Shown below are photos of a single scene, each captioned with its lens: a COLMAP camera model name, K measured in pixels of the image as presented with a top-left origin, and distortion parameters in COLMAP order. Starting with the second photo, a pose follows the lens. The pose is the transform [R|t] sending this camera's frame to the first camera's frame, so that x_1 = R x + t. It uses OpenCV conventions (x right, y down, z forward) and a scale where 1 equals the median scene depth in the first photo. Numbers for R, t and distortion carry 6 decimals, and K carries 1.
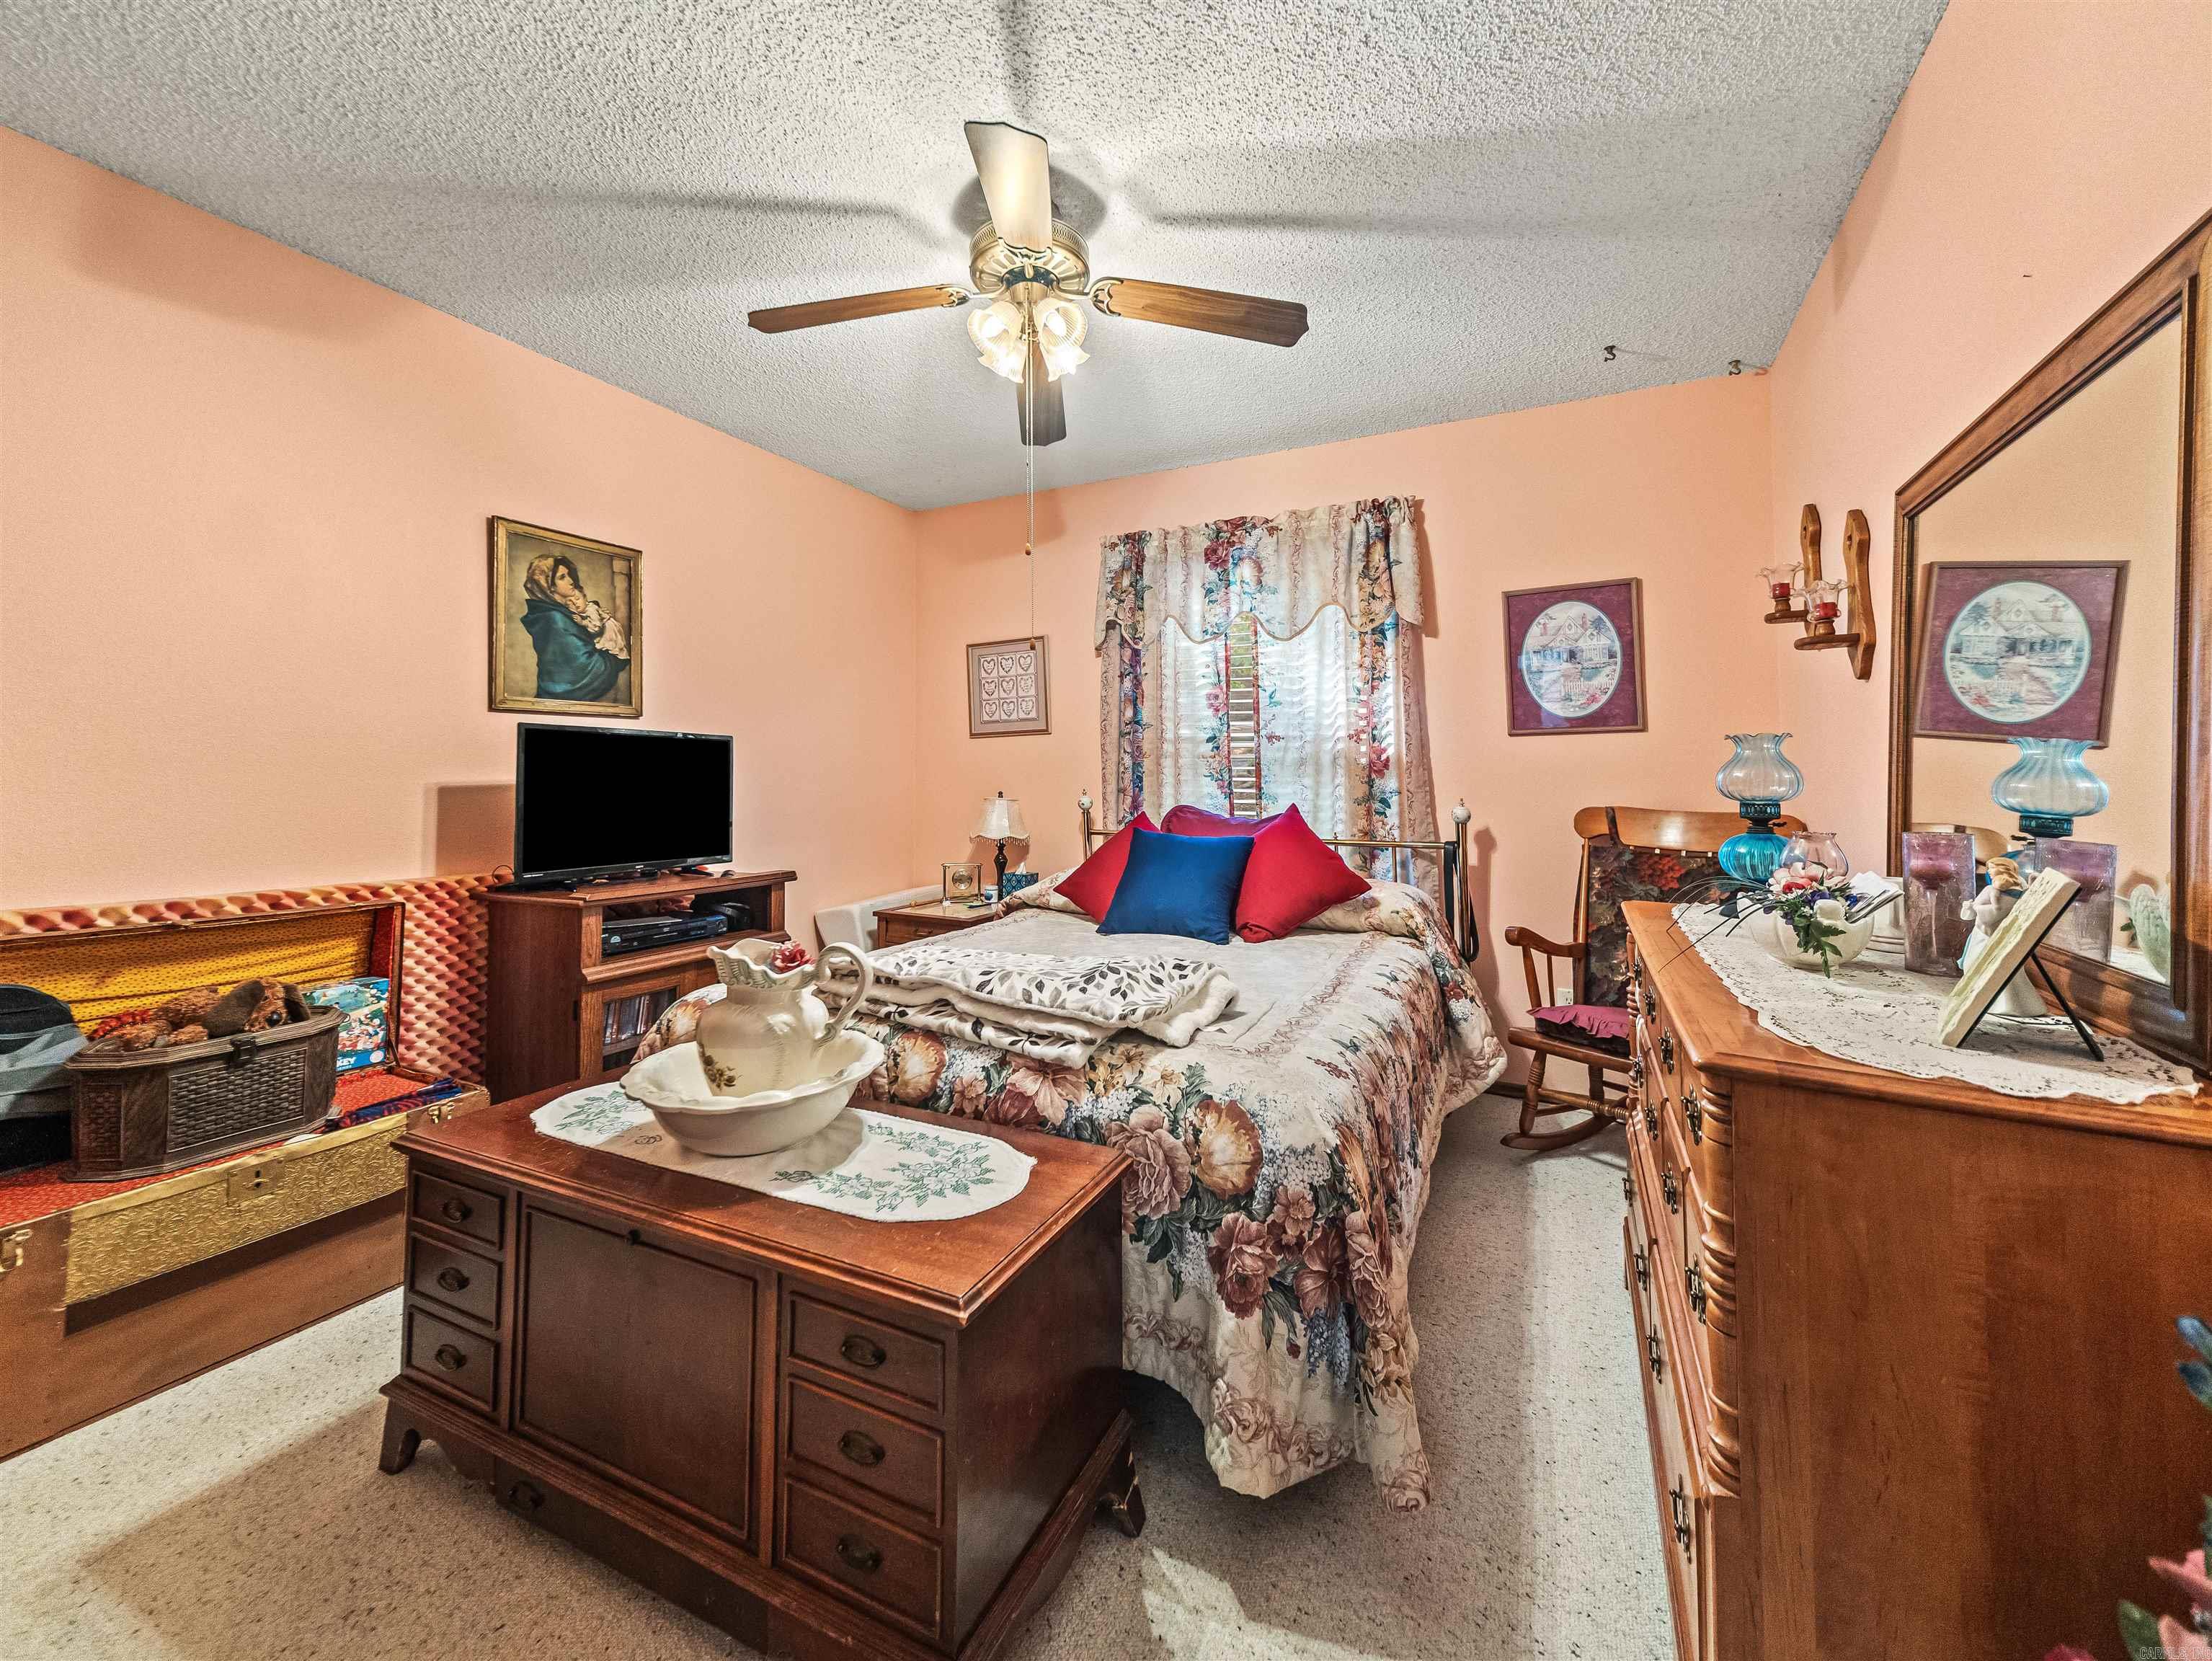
lens RADIAL K [[868.2, 0, 1098.0], [0, 868.2, 802.0], [0, 0, 1]] dist [0.043154, -0.014436]
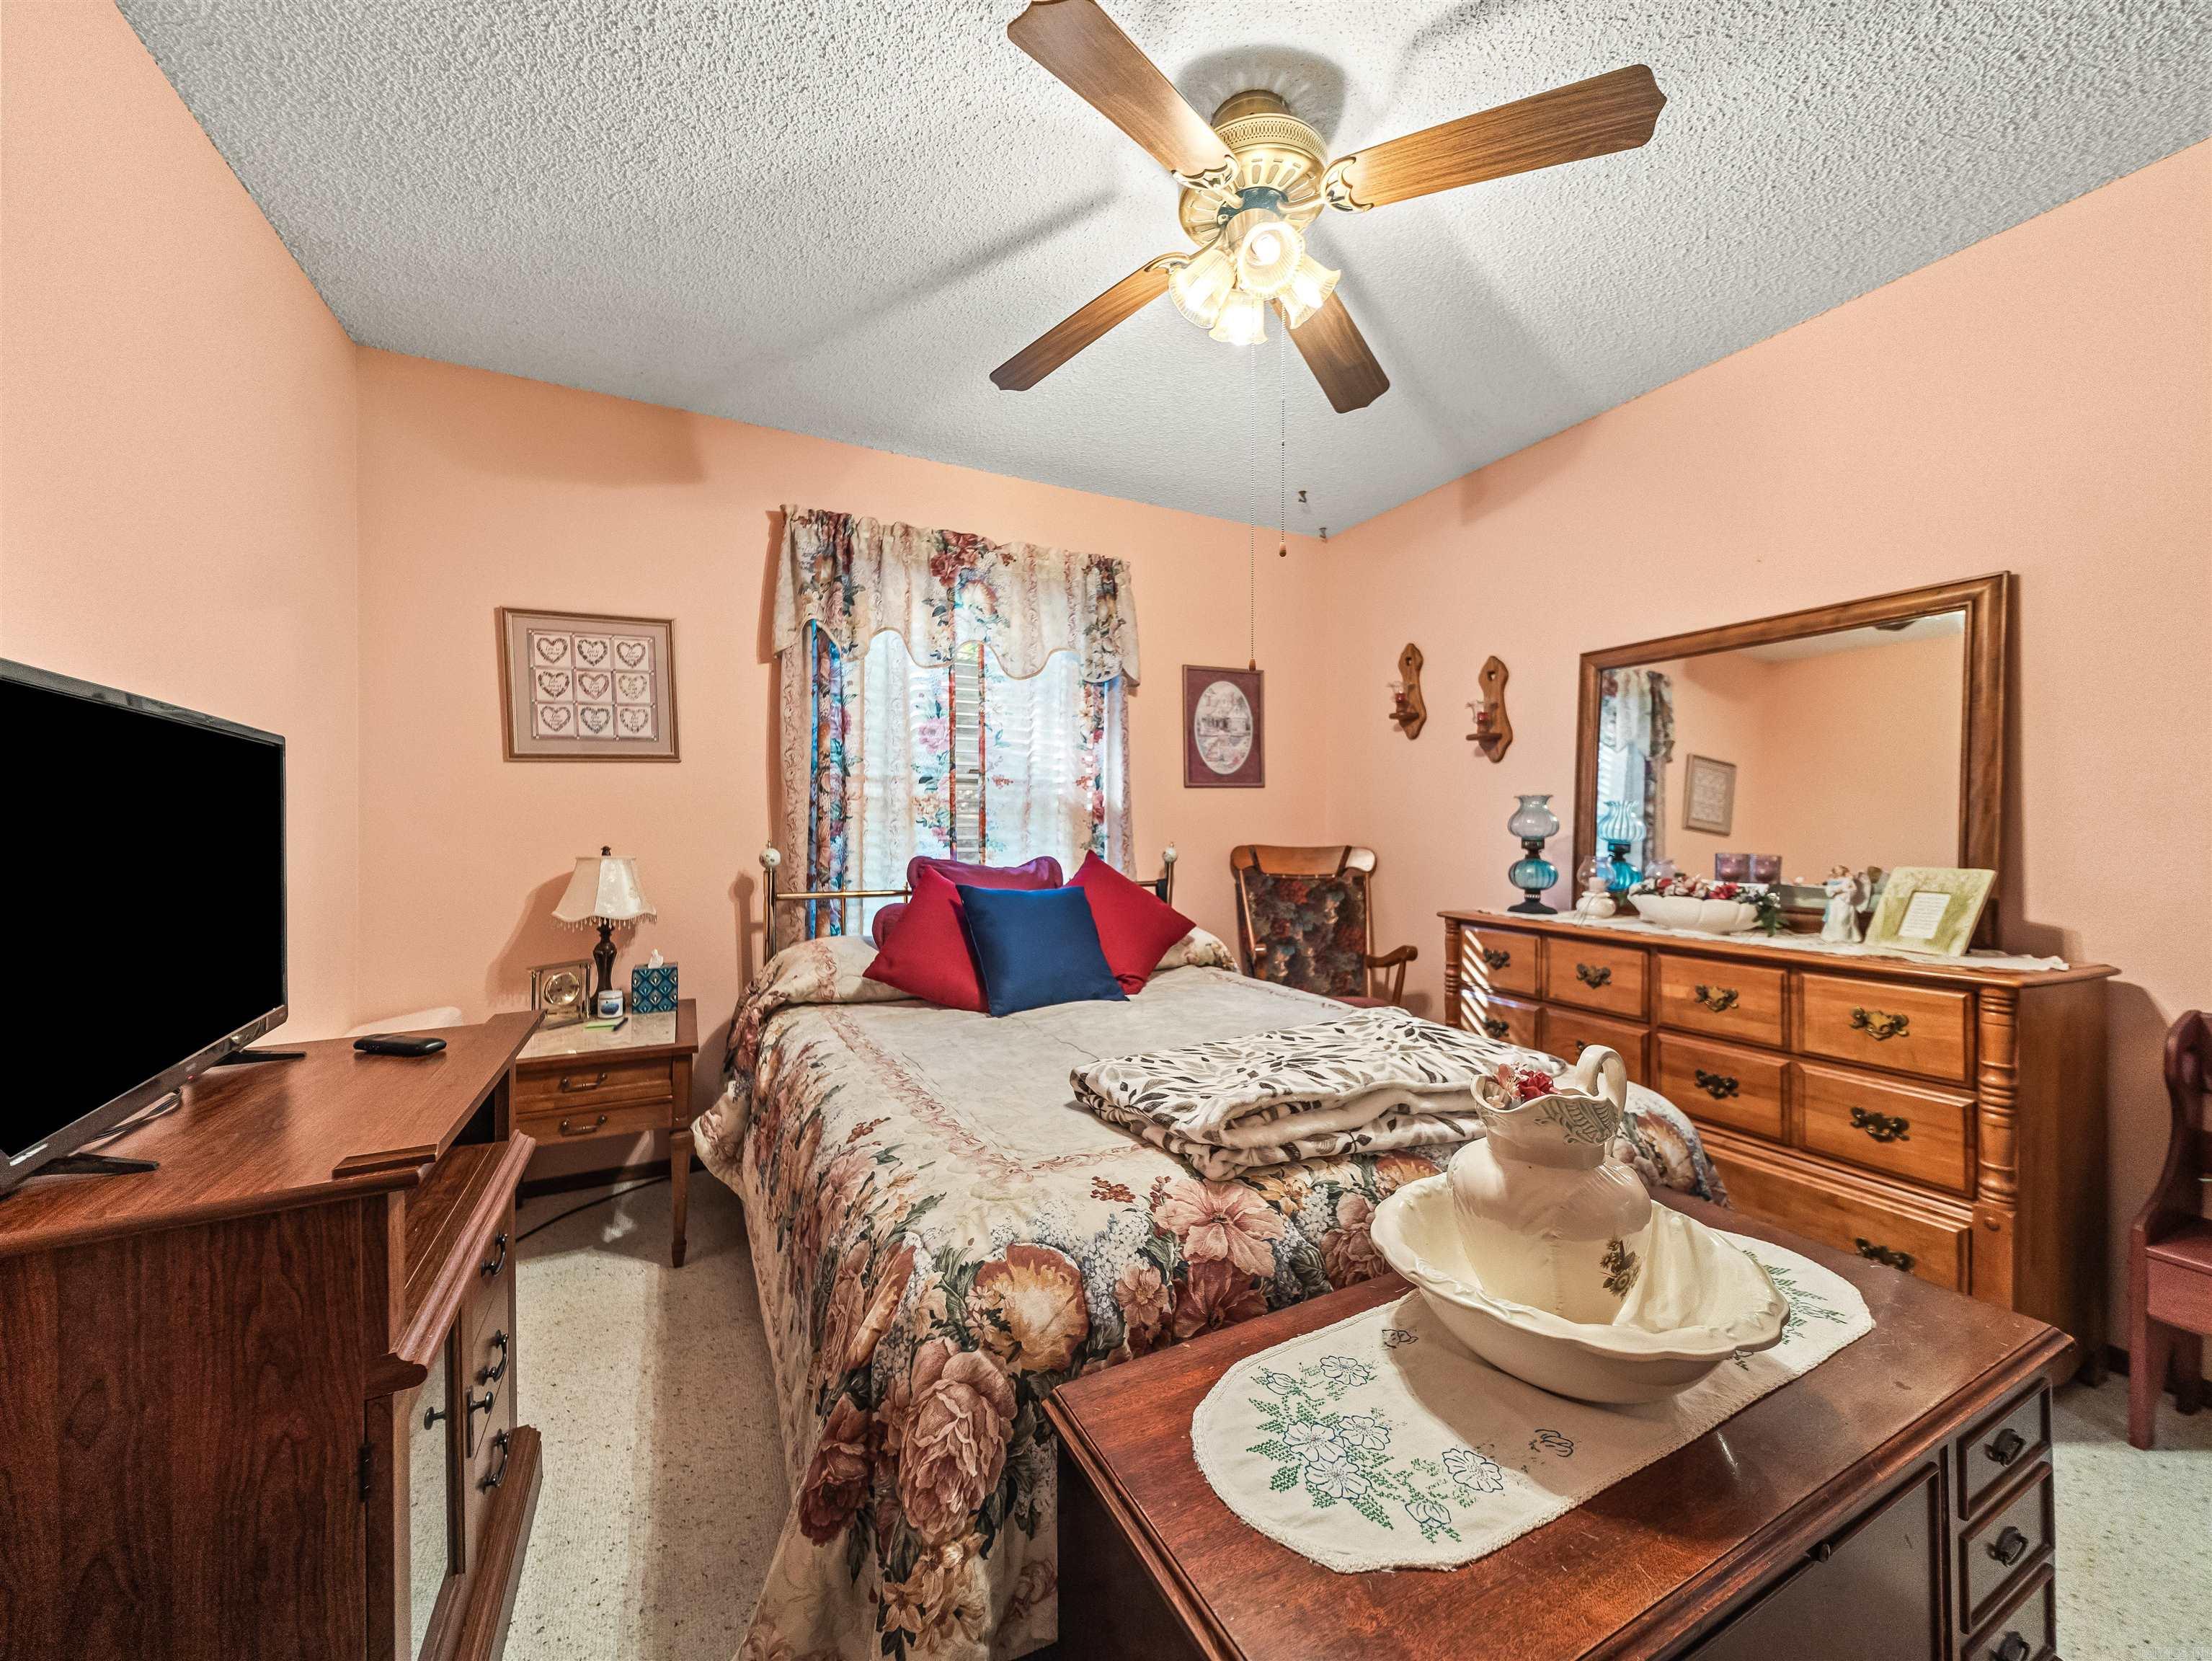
lens RADIAL K [[851.8, 0, 1101.8], [0, 851.8, 849.2], [0, 0, 1]] dist [0.039656, -0.013397]
pose [[0.595299, -0.029164, 0.802975, -0.484886], [0.026036, 0.999516, 0.016999, -0.013697], [-0.803083, 0.010787, 0.595770, 0.377253]]
